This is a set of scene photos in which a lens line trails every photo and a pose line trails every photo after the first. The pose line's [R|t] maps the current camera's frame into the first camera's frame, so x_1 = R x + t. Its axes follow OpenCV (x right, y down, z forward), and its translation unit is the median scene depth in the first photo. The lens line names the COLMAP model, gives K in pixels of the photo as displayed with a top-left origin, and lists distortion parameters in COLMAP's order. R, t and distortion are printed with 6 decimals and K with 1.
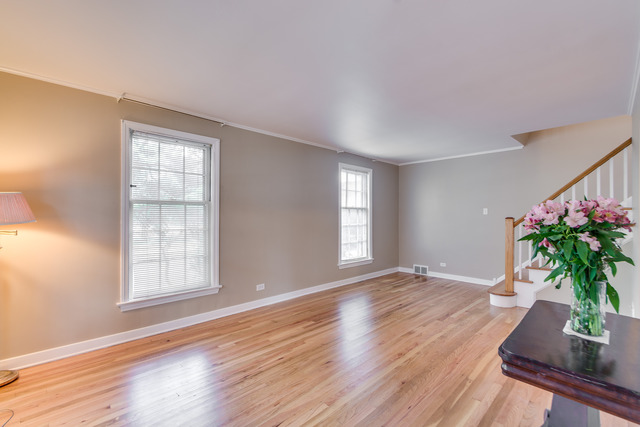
lens RADIAL K [[266.4, 0, 324.4], [0, 266.4, 215.5], [0, 0, 1]] dist [-0.023589, -0.000211]
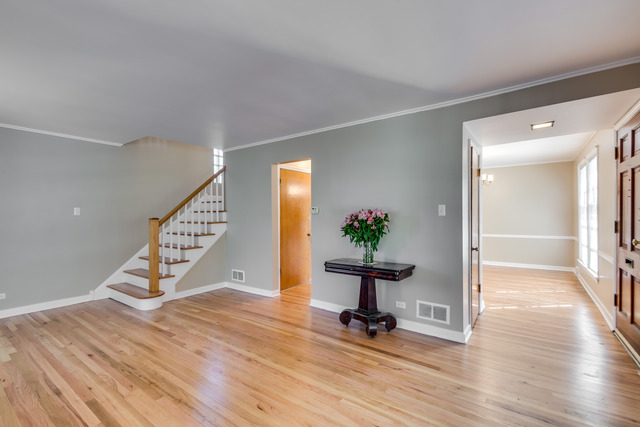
lens RADIAL K [[288.7, 0, 312.0], [0, 288.7, 217.4], [0, 0, 1]] dist [-0.001478, -0.000289]
pose [[-0.166141, -0.001894, 0.986100, -0.521274], [-0.002149, 0.999996, 0.001559, -0.000261], [-0.986100, -0.001861, -0.166144, 0.620868]]
